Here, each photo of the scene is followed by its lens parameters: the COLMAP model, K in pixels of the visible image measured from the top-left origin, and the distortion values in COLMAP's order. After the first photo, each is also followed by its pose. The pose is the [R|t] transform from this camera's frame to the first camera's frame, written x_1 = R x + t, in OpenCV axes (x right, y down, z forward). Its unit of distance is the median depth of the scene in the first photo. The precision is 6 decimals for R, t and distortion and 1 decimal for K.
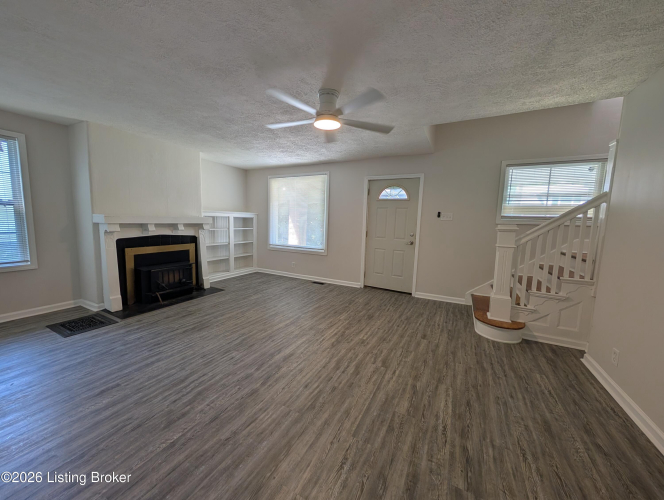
lens RADIAL K [[254.8, 0, 332.5], [0, 254.8, 250.5], [0, 0, 1]] dist [-0.016057, 0.000084]
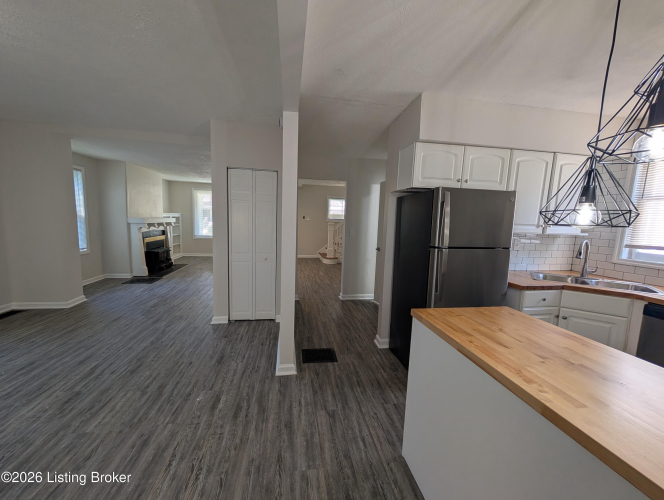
lens RADIAL K [[254.8, 0, 332.5], [0, 254.8, 250.5], [0, 0, 1]] dist [-0.016057, 0.000084]
pose [[0.812815, -0.073164, 0.577909, -0.728546], [0.054243, 0.997277, 0.049965, 0.050363], [-0.579991, -0.009265, 0.814570, -1.009414]]
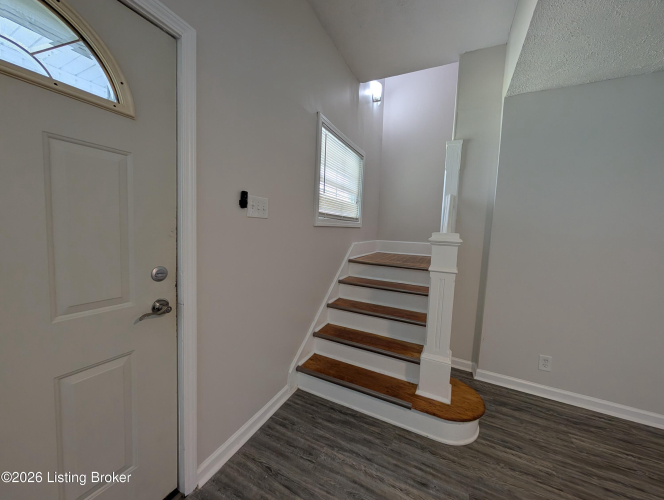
lens RADIAL K [[252.0, 0, 329.9], [0, 252.0, 247.0], [0, 0, 1]] dist [0.001221, 0.000303]
pose [[-0.019352, -0.112902, 0.993418, 0.089541], [0.066974, 0.991226, 0.113957, -0.123019], [-0.997567, 0.068739, -0.011620, 1.000580]]
